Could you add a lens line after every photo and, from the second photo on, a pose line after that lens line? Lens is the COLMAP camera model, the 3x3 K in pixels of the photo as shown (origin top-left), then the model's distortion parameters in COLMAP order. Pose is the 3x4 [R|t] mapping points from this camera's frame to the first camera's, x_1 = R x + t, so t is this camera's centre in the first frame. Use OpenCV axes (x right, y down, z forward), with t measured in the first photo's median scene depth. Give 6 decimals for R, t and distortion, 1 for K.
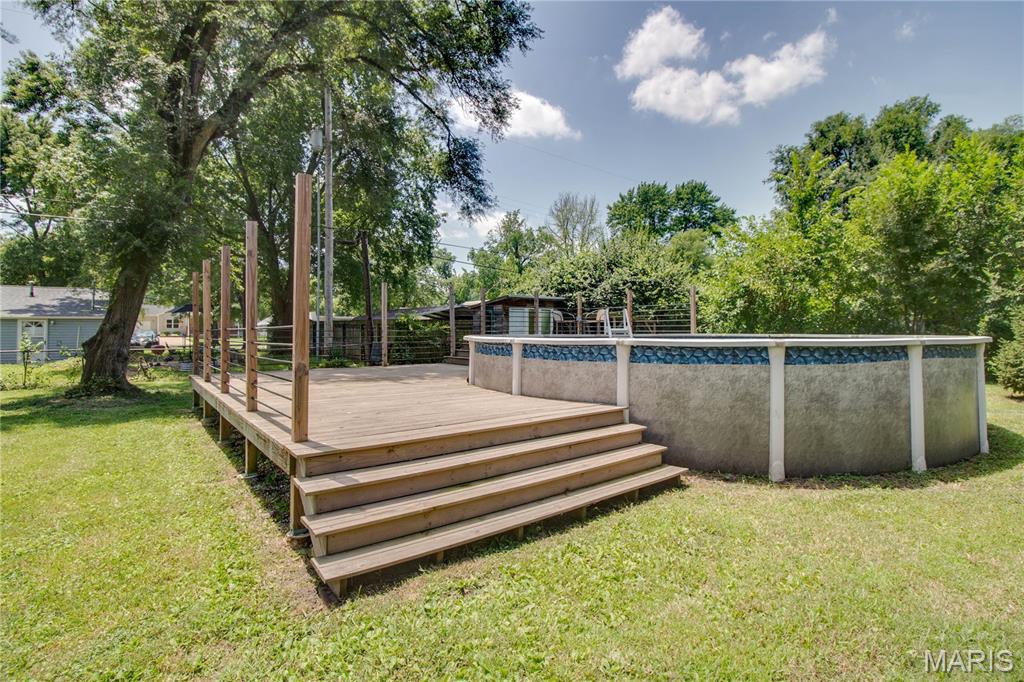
lens RADIAL K [[500.9, 0, 514.6], [0, 500.9, 324.0], [0, 0, 1]] dist [-0.000090, -0.015527]
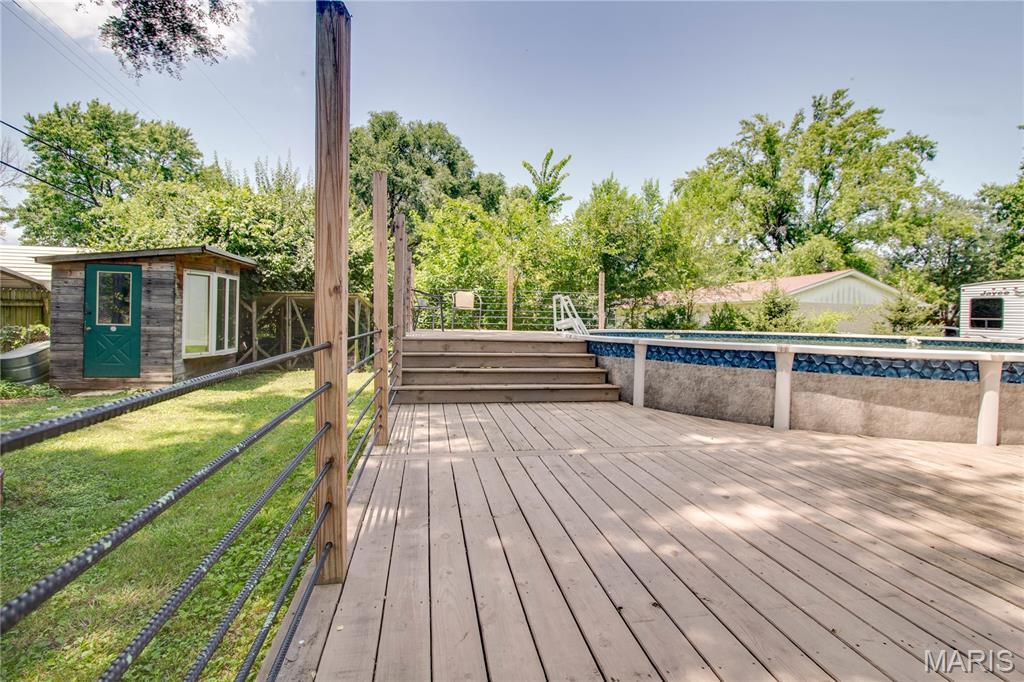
lens RADIAL K [[500.9, 0, 514.6], [0, 500.9, 324.0], [0, 0, 1]] dist [-0.000090, -0.015527]
pose [[0.458814, 0.000620, 0.888532, -0.298481], [-0.034201, 0.999271, 0.016964, 0.000304], [-0.887874, -0.038172, 0.458500, 0.479577]]
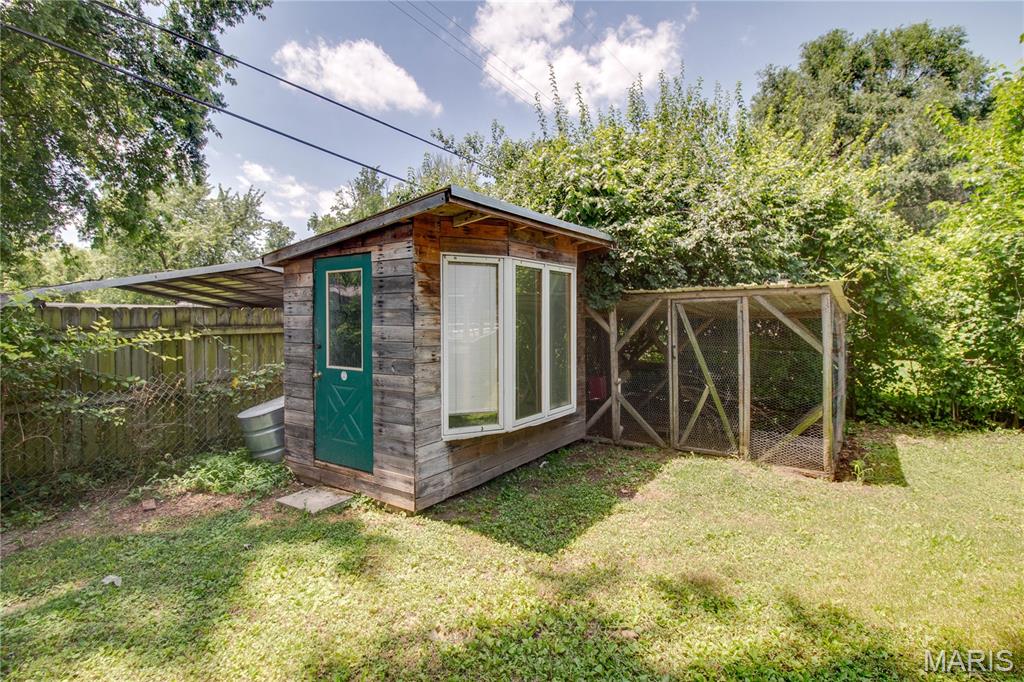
lens RADIAL K [[493.1, 0, 525.0], [0, 493.1, 325.6], [0, 0, 1]] dist [0.000514, -0.011587]
pose [[0.952061, -0.011566, 0.305691, -0.044306], [0.003158, 0.999603, 0.027984, -0.006439], [-0.305893, -0.025677, 0.951719, 0.764471]]
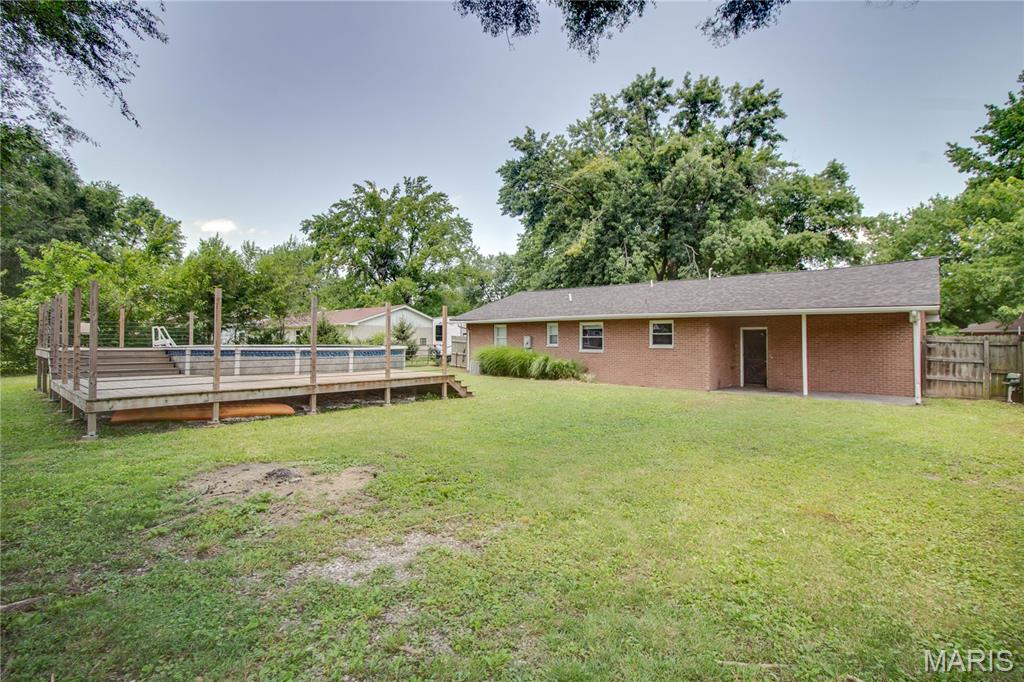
lens RADIAL K [[484.4, 0, 523.8], [0, 484.4, 326.3], [0, 0, 1]] dist [-0.001179, -0.011809]
pose [[-0.202551, 0.027767, 0.978878, -0.787369], [-0.021564, 0.999229, -0.032806, -0.006663], [-0.979034, -0.027753, -0.201797, 0.213990]]
